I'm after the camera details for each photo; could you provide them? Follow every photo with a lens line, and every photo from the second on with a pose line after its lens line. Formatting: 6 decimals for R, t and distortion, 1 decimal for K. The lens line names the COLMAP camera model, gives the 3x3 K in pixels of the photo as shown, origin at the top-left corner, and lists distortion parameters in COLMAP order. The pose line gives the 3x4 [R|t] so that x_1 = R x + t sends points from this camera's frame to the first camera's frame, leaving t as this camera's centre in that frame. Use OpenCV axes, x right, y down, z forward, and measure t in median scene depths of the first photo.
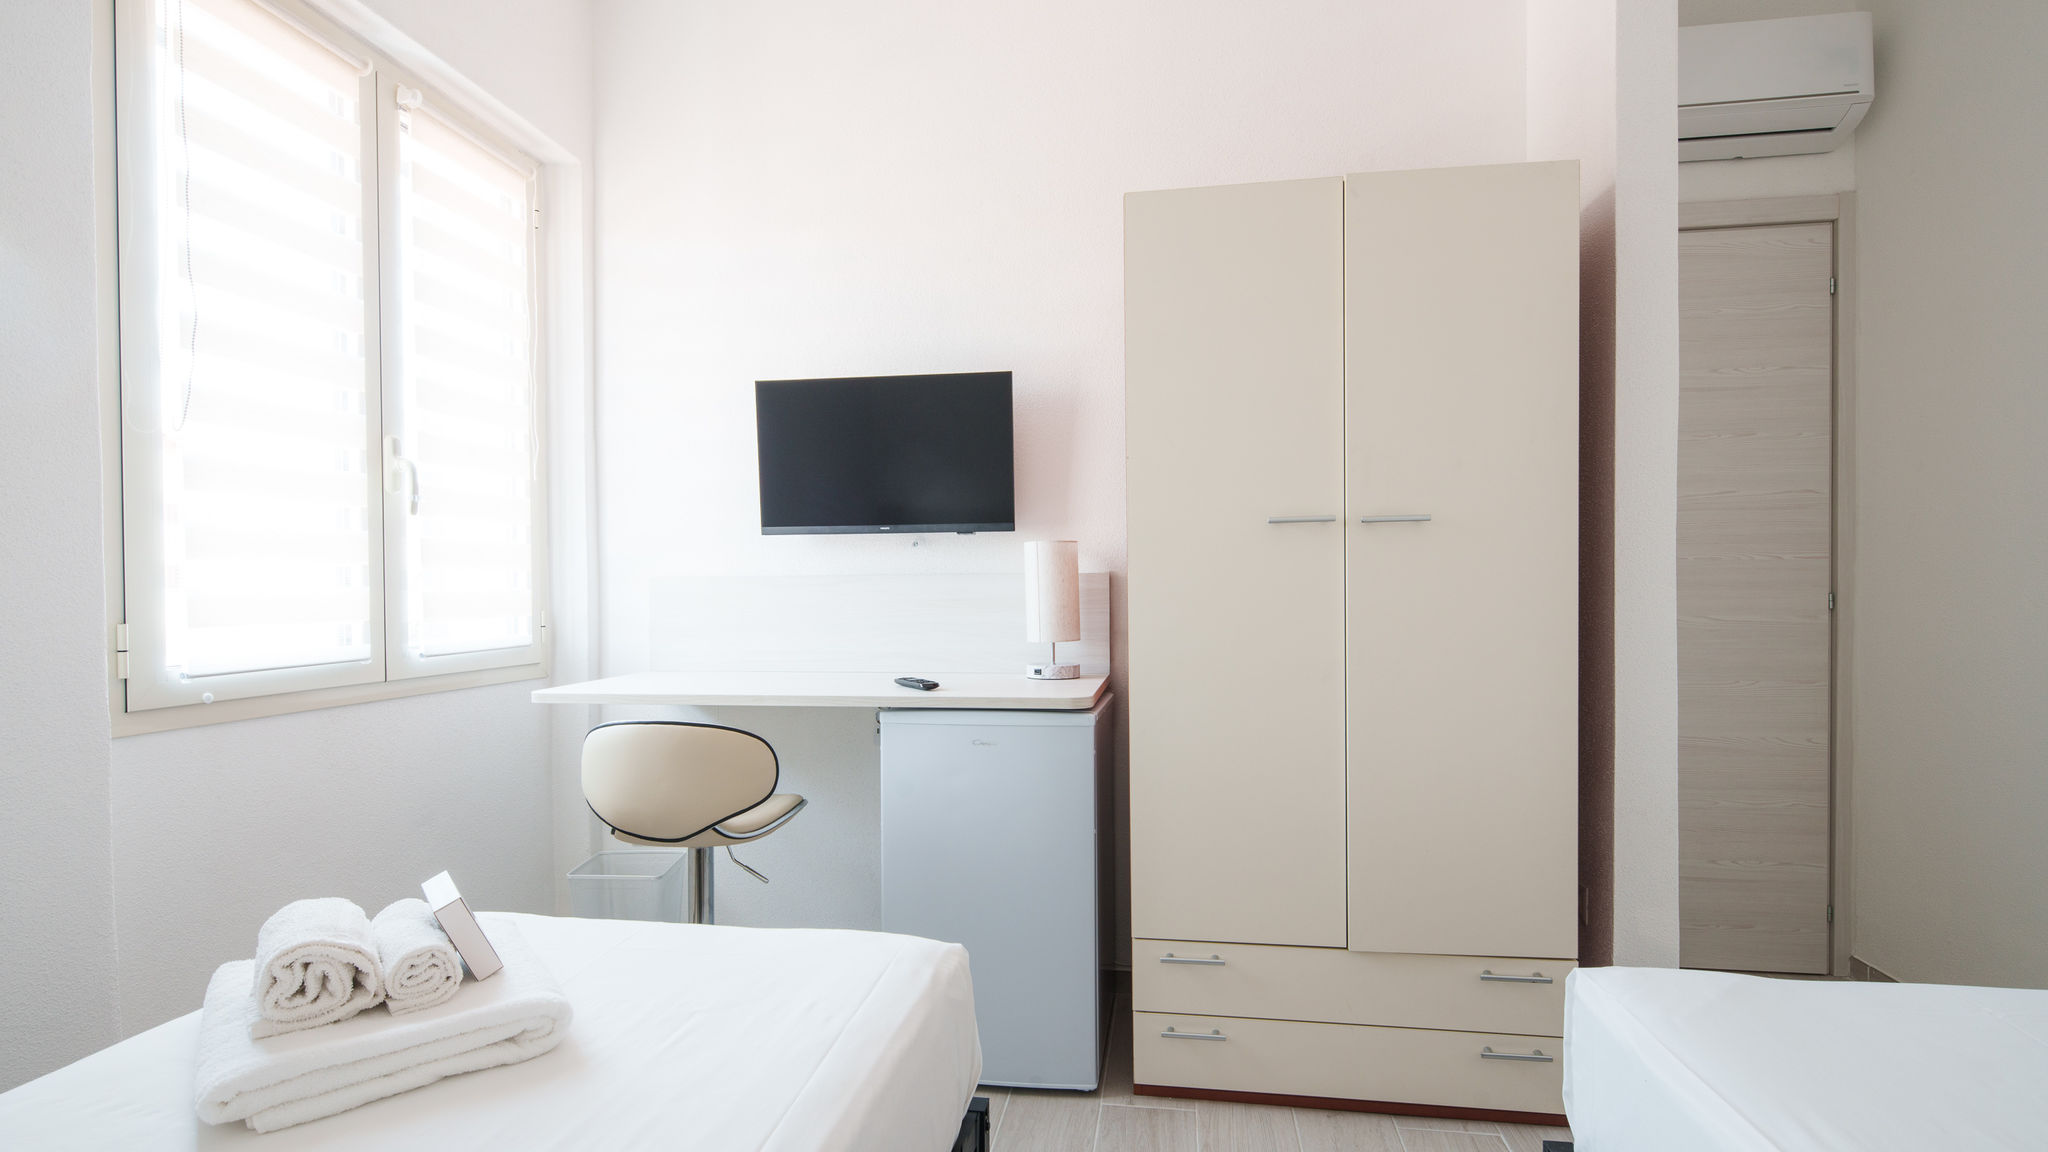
lens RADIAL K [[1011.6, 0, 1013.7], [0, 1011.6, 569.1], [0, 0, 1]] dist [0.001802, -0.000594]
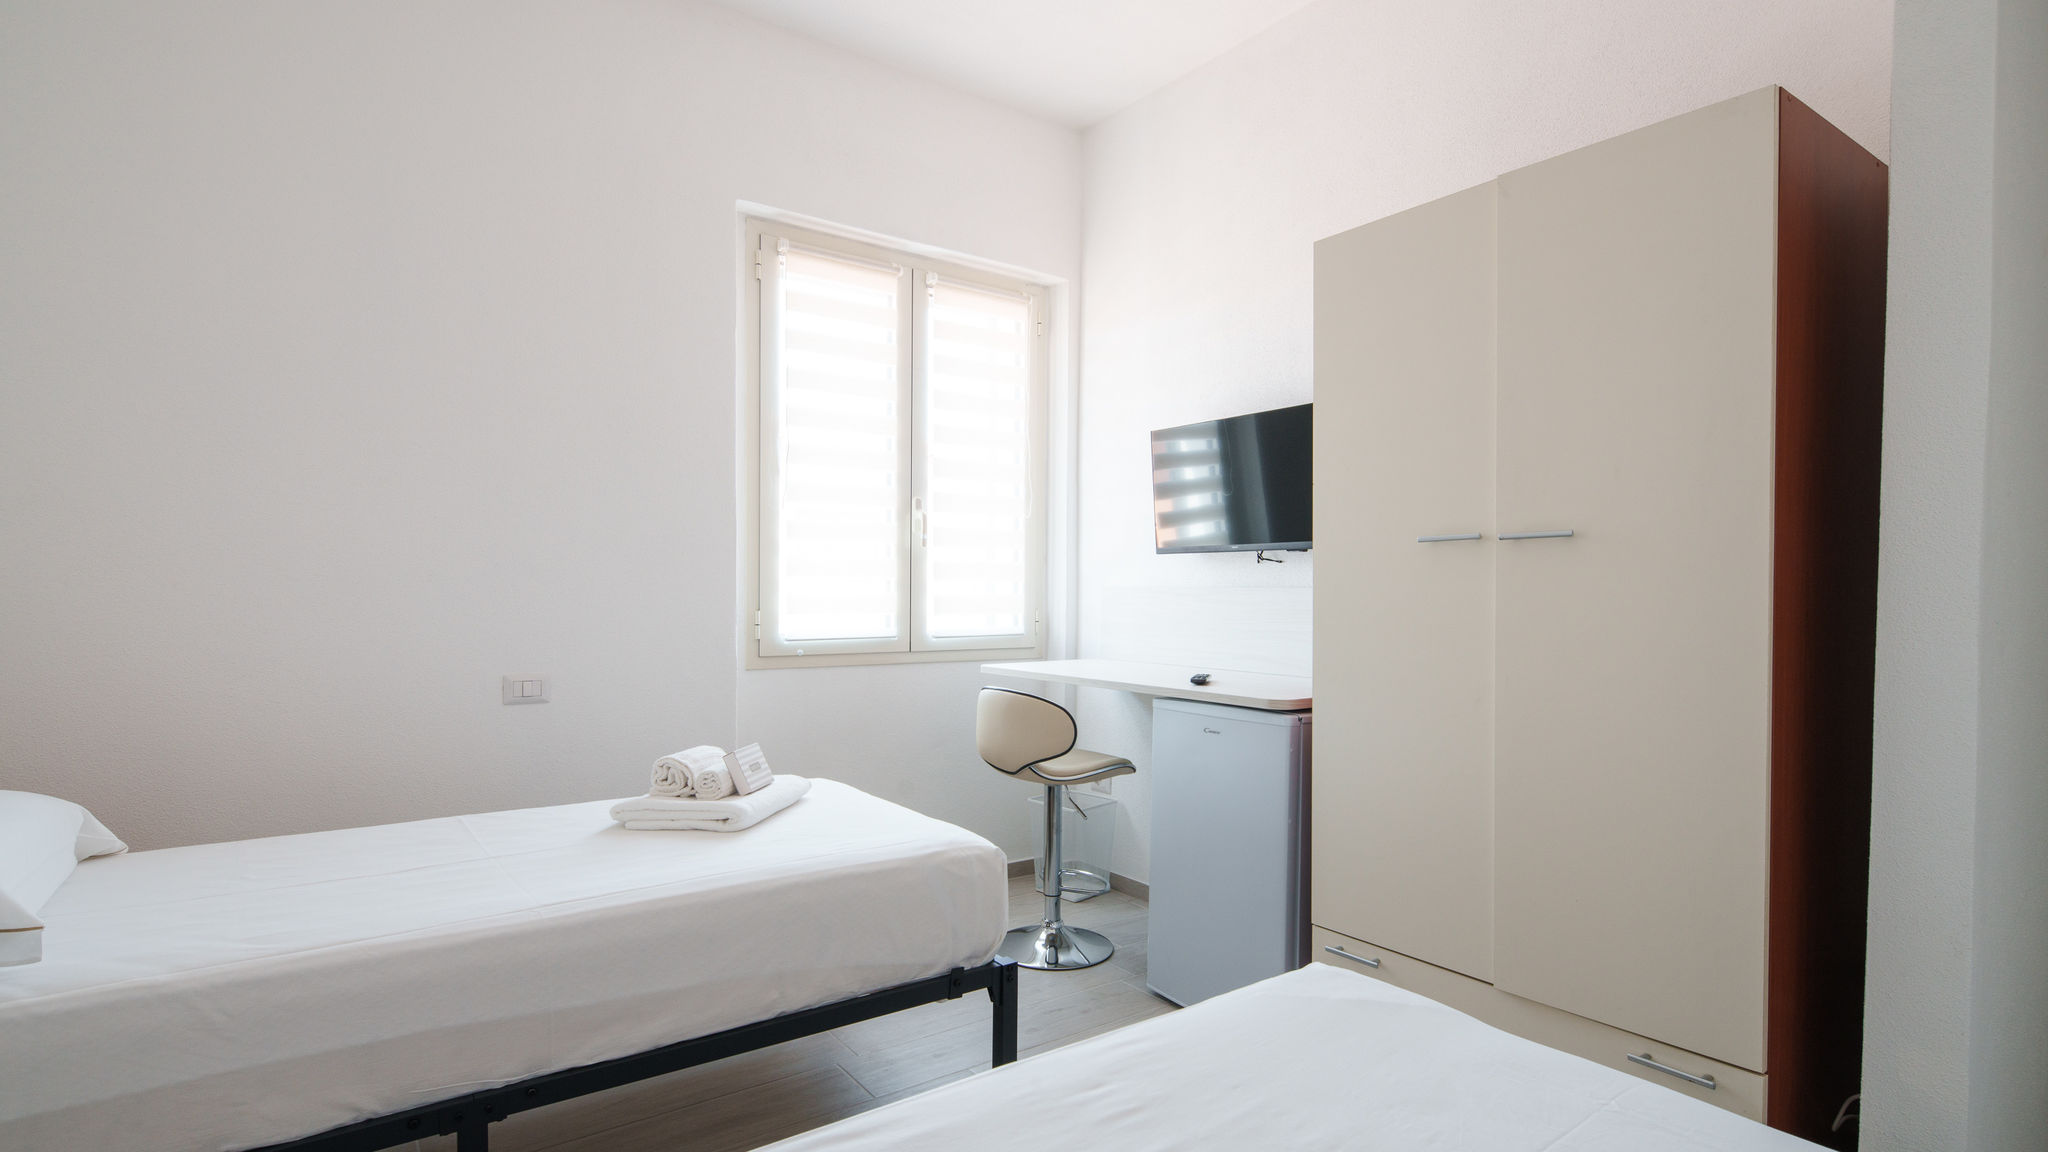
lens RADIAL K [[1011.6, 0, 1013.7], [0, 1011.6, 569.1], [0, 0, 1]] dist [0.001802, -0.000594]
pose [[0.694897, -0.001454, -0.719107, 0.637445], [0.000224, 0.999998, -0.001805, -0.015890], [0.719109, 0.001093, 0.694897, 0.007003]]
